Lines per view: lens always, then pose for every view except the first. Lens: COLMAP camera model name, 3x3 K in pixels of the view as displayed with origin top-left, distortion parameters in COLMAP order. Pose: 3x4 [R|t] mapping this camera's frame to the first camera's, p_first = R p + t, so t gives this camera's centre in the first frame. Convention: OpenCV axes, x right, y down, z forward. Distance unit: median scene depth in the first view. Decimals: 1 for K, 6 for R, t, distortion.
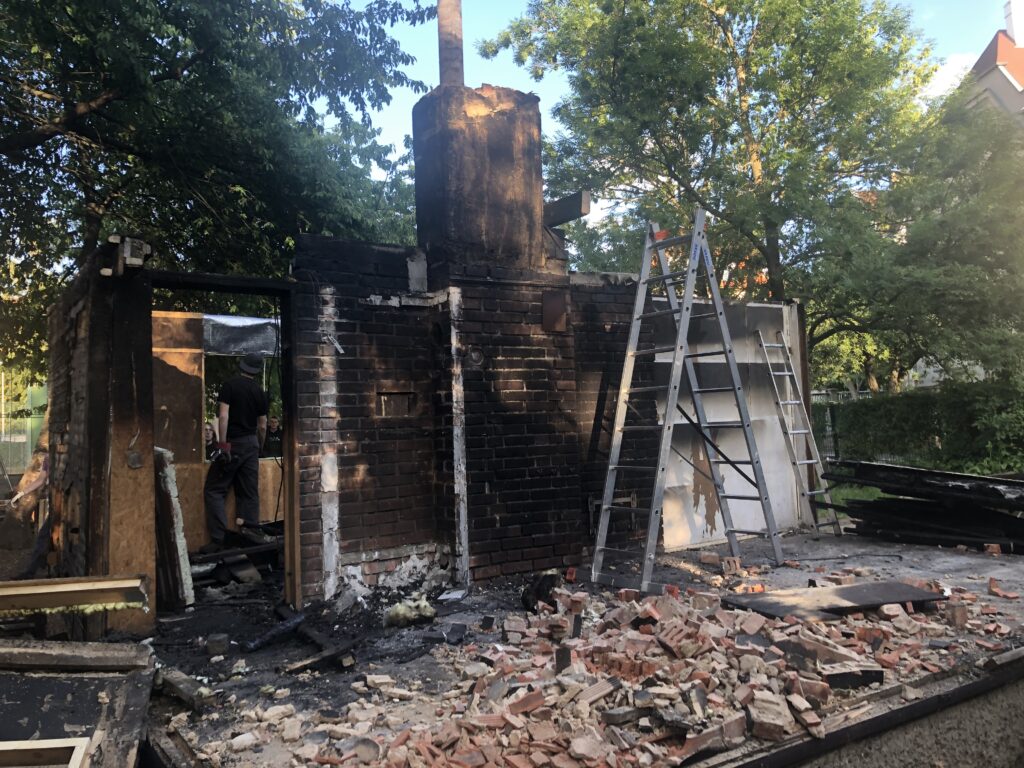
lens RADIAL K [[859.3, 0, 509.8], [0, 859.3, 380.2], [0, 0, 1]] dist [0.053239, -0.019926]
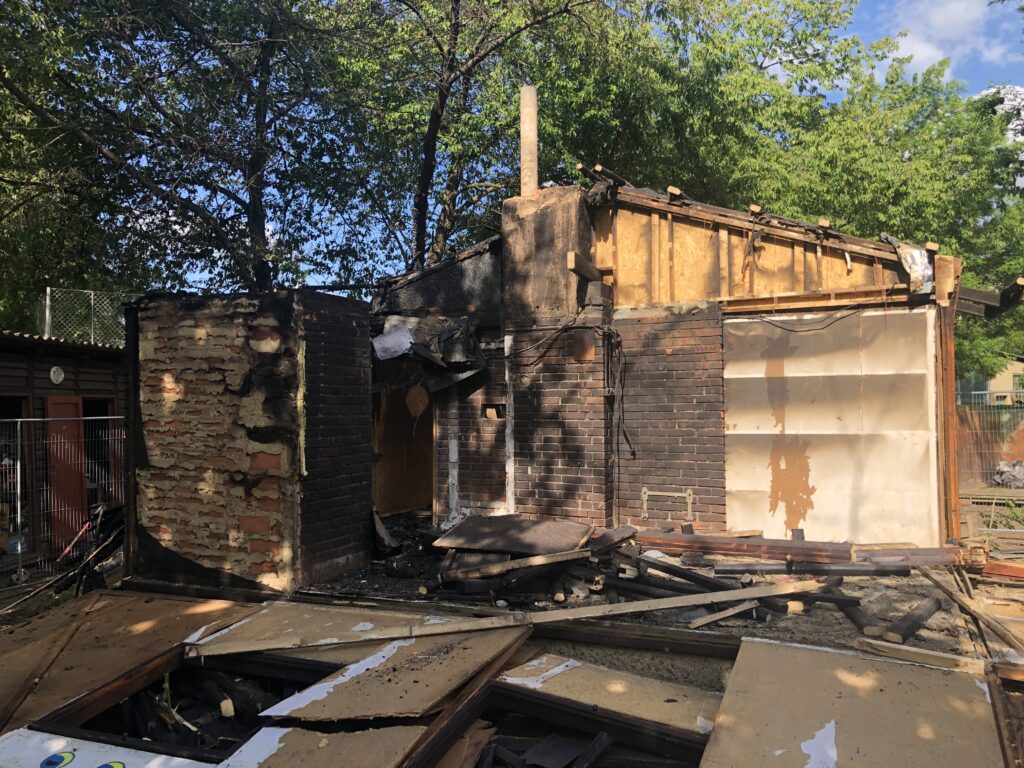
lens RADIAL K [[859.3, 0, 516.0], [0, 859.3, 391.8], [0, 0, 1]] dist [0.053239, -0.019926]
pose [[0.516678, 0.025391, -0.855803, 1.232037], [0.032841, 0.998237, 0.049444, -0.083865], [0.855550, -0.053652, 0.514933, 0.230446]]
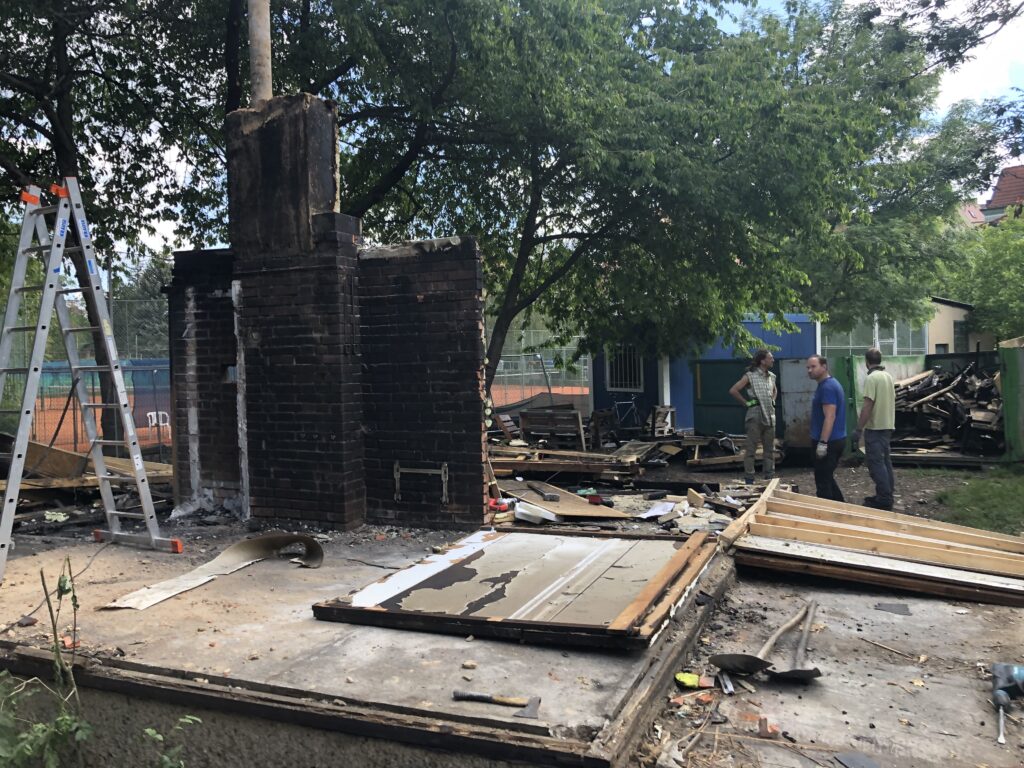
lens RADIAL K [[859.3, 0, 506.3], [0, 859.3, 377.4], [0, 0, 1]] dist [0.053239, -0.019926]
pose [[0.532165, 0.048645, -0.845242, 1.195226], [0.041828, 0.995618, 0.083634, -0.057470], [0.845607, -0.079862, 0.527799, 0.660827]]
